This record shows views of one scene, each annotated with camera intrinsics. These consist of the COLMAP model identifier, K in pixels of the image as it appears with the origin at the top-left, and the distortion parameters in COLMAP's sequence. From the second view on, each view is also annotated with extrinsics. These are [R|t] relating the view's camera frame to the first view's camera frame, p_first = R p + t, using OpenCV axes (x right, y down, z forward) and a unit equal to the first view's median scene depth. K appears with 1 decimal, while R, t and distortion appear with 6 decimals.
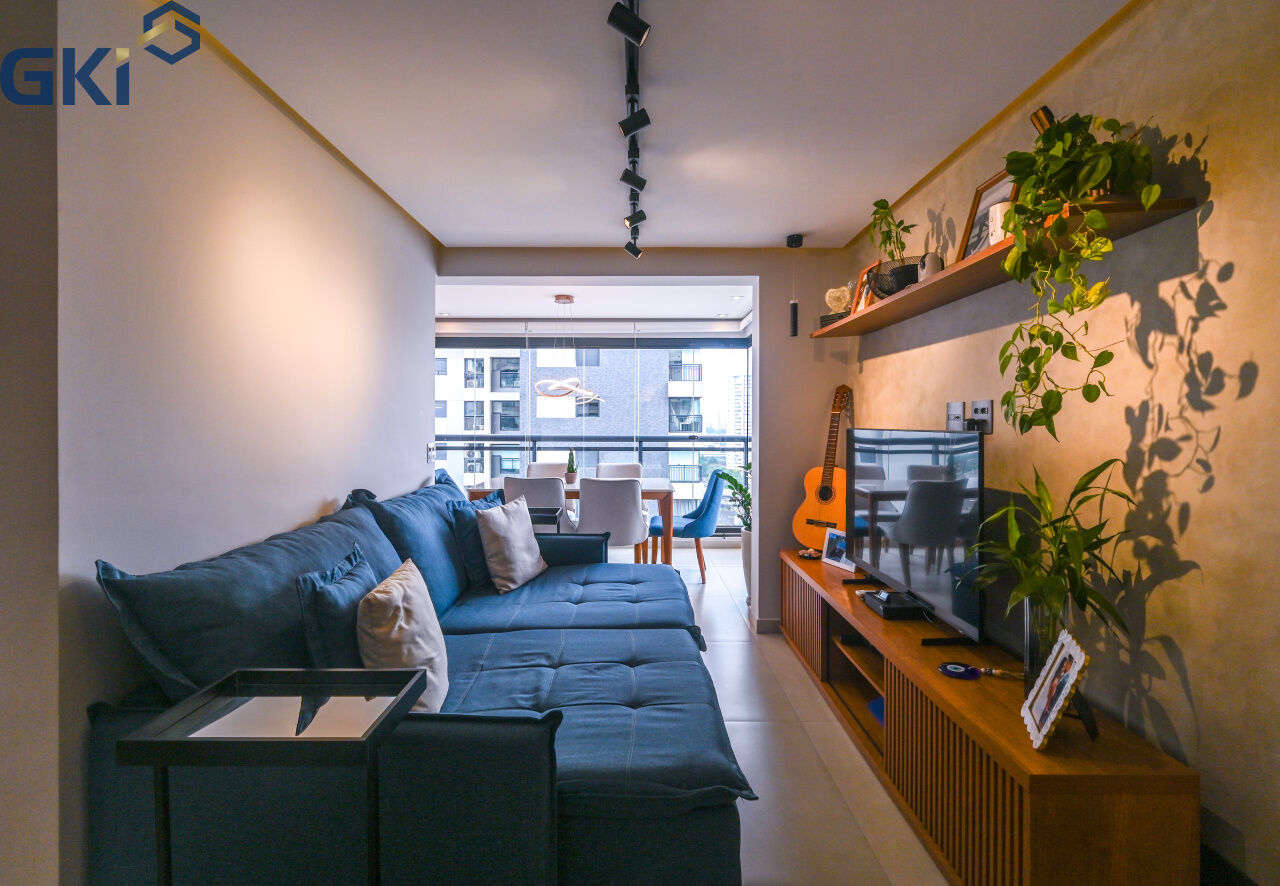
lens RADIAL K [[584.5, 0, 636.0], [0, 584.5, 425.8], [0, 0, 1]] dist [-0.002061, -0.000247]
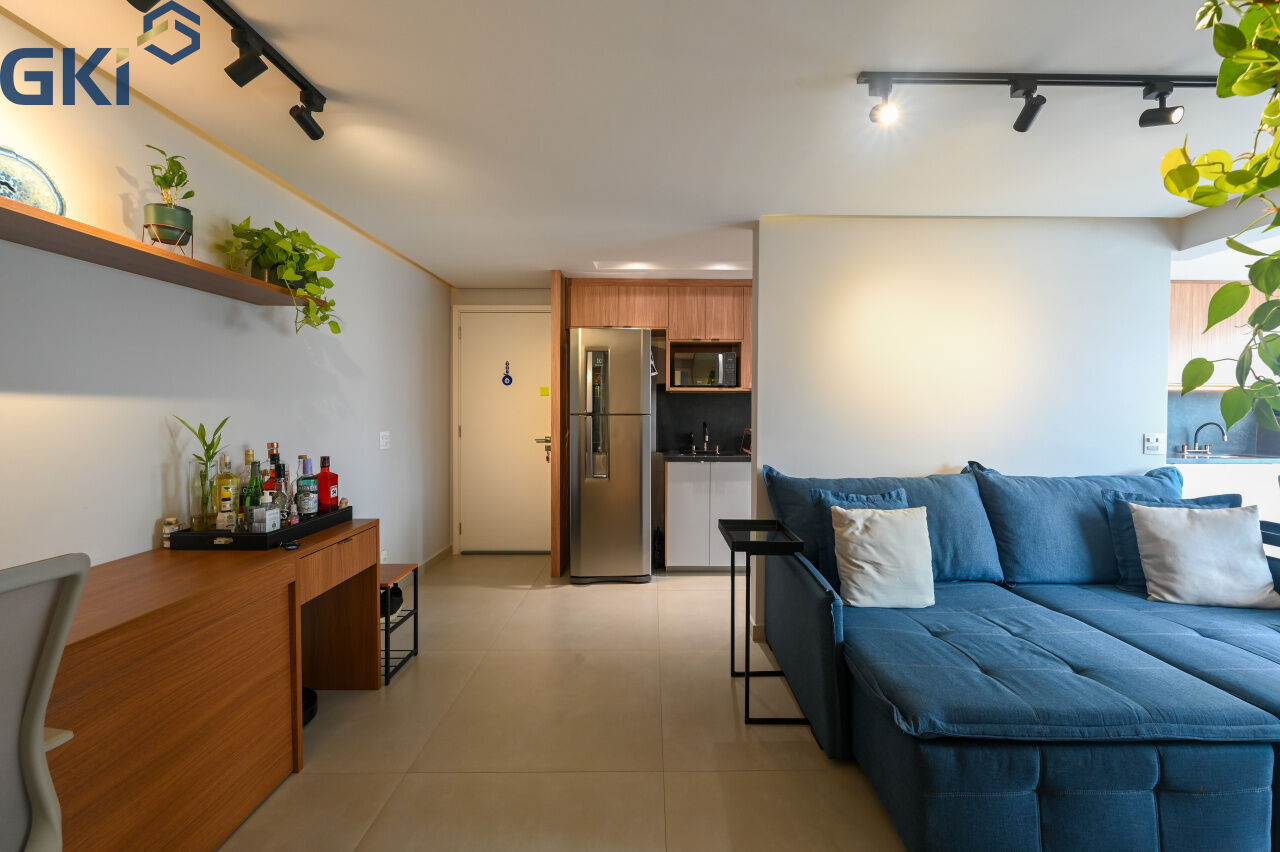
lens RADIAL K [[495.0, 0, 646.2], [0, 495.0, 414.5], [0, 0, 1]] dist [-0.013705, 0.000013]
pose [[-0.004388, 0.008367, -0.999955, 0.518648], [-0.010916, 0.999905, 0.008415, 0.001638], [0.999931, 0.010953, -0.004297, 0.213654]]
